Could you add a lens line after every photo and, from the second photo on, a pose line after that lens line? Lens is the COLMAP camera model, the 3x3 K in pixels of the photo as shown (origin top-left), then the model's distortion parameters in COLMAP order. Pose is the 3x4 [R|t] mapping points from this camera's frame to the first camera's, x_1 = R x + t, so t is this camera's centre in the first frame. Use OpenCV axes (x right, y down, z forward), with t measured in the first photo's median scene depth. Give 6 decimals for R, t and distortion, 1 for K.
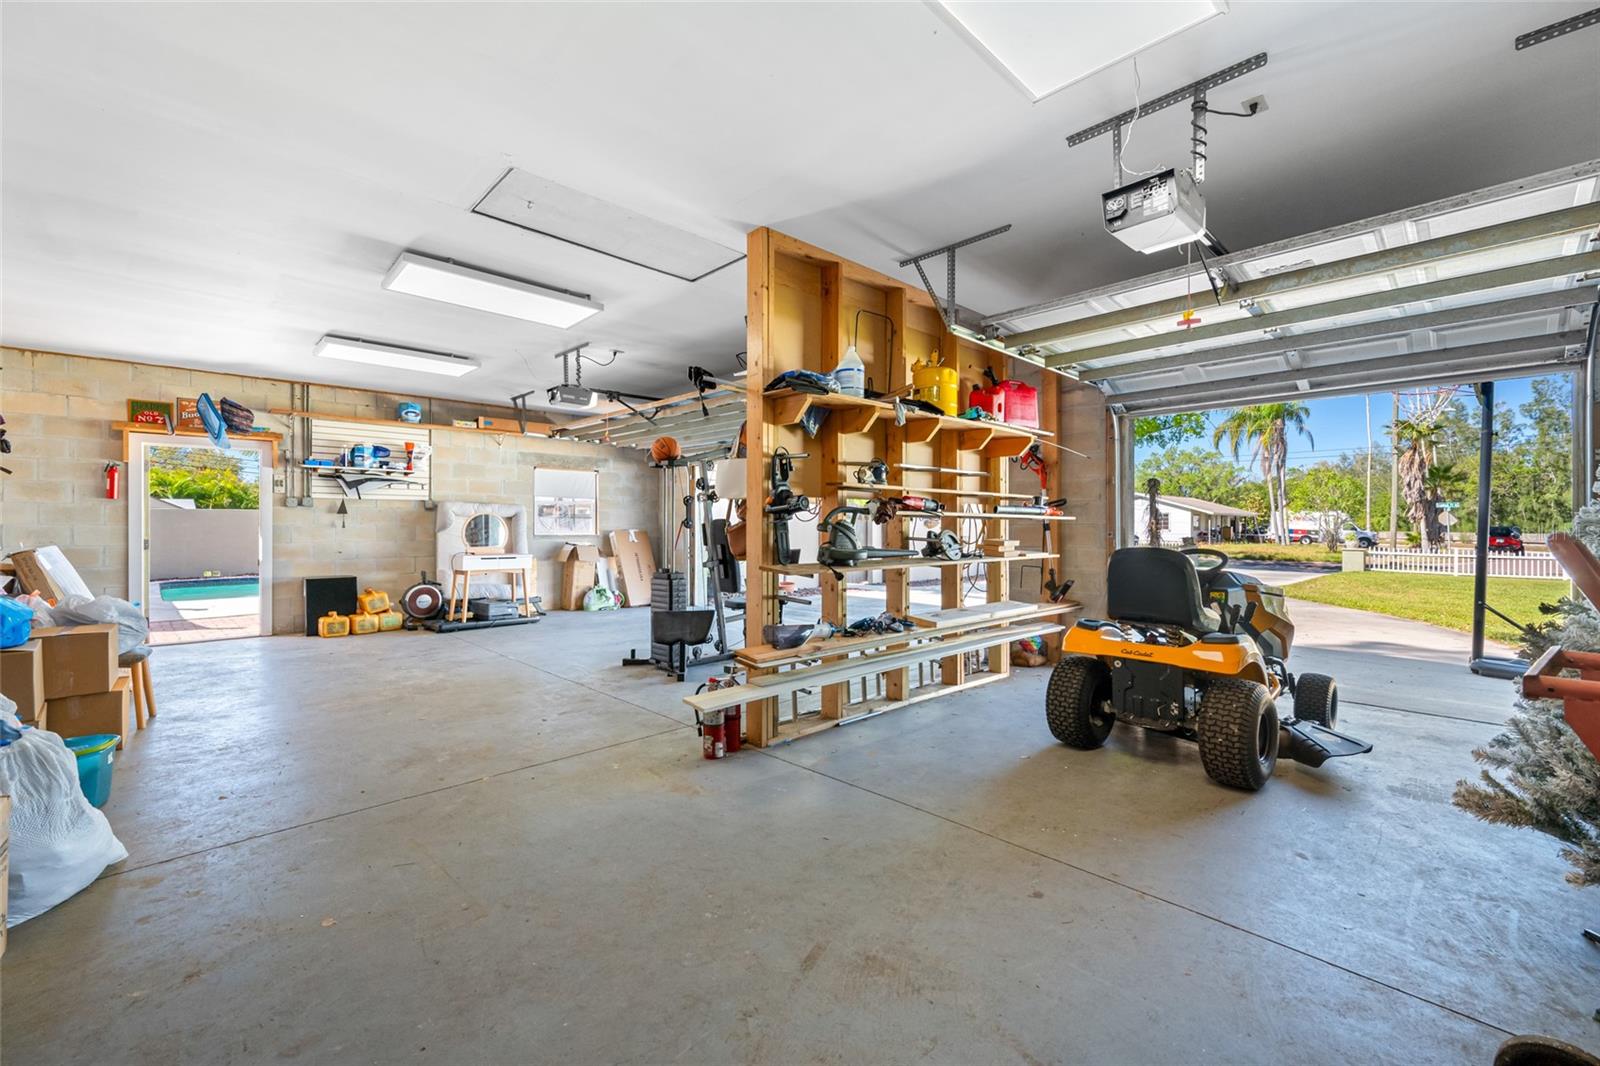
lens RADIAL K [[638.9, 0, 805.9], [0, 638.9, 532.1], [0, 0, 1]] dist [0.000307, -0.000585]
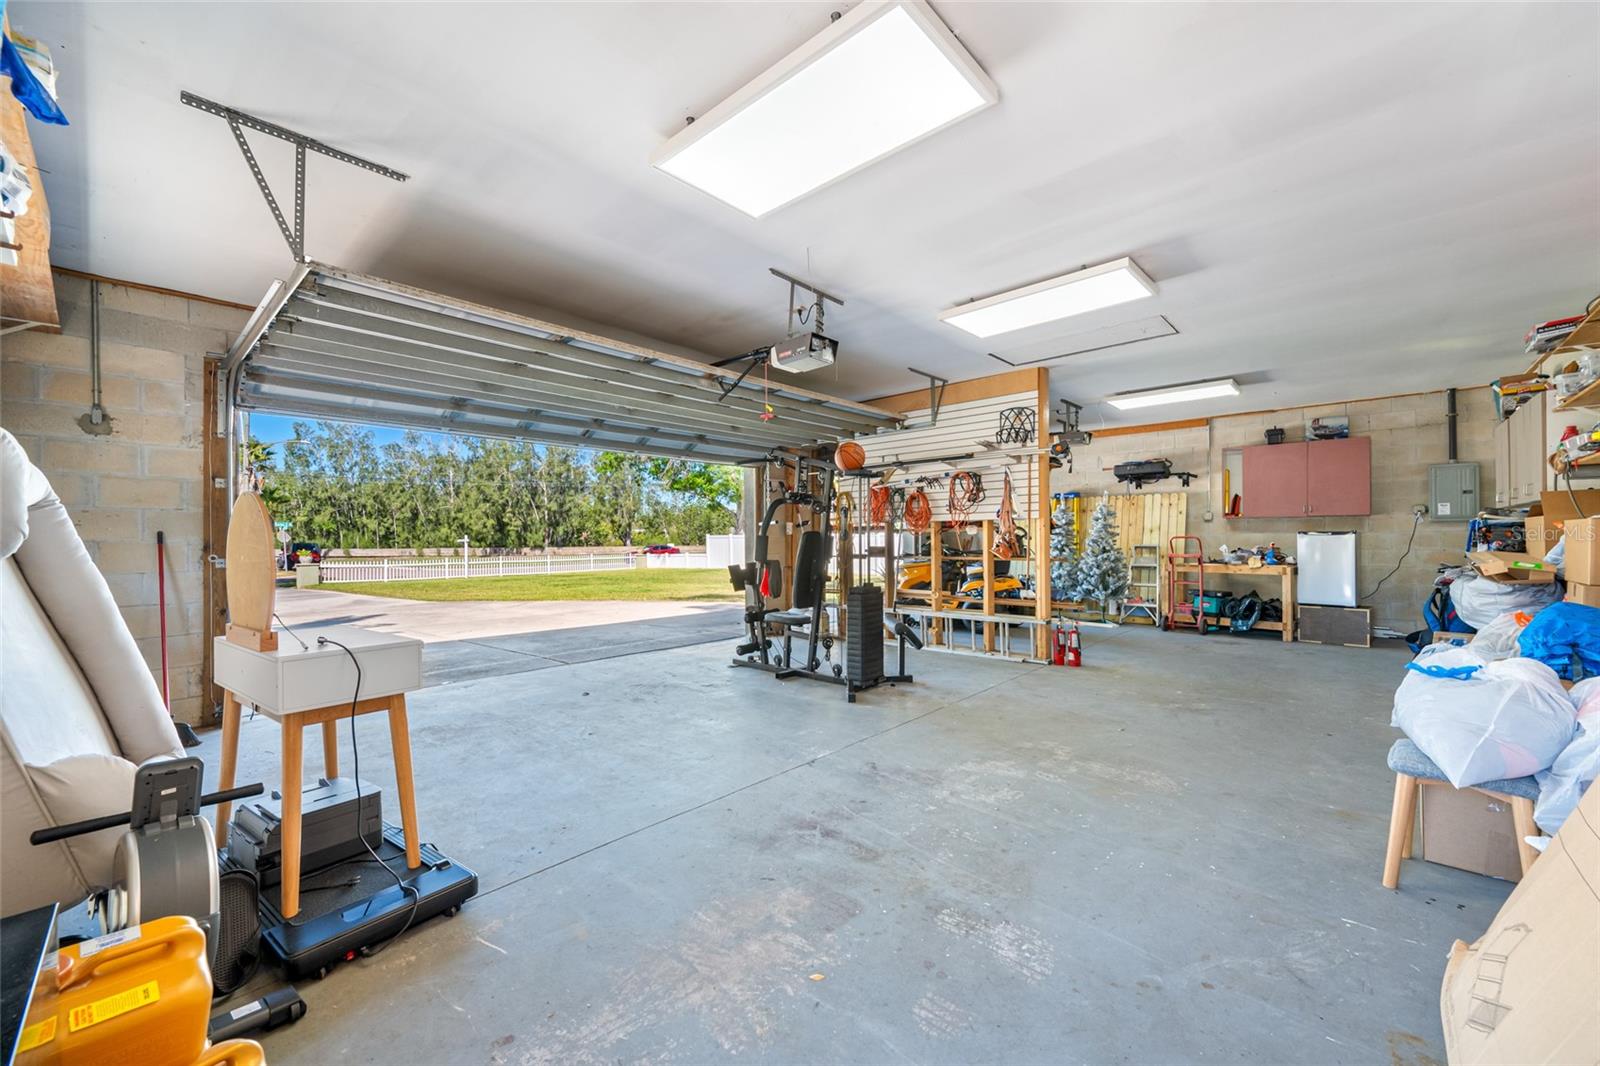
lens RADIAL K [[638.9, 0, 804.5], [0, 638.9, 545.5], [0, 0, 1]] dist [0.000307, -0.000585]
pose [[-0.080575, -0.004837, 0.996737, -1.165148], [0.012860, 0.999900, 0.005892, 0.000160], [-0.996666, 0.013293, -0.080505, 1.187792]]
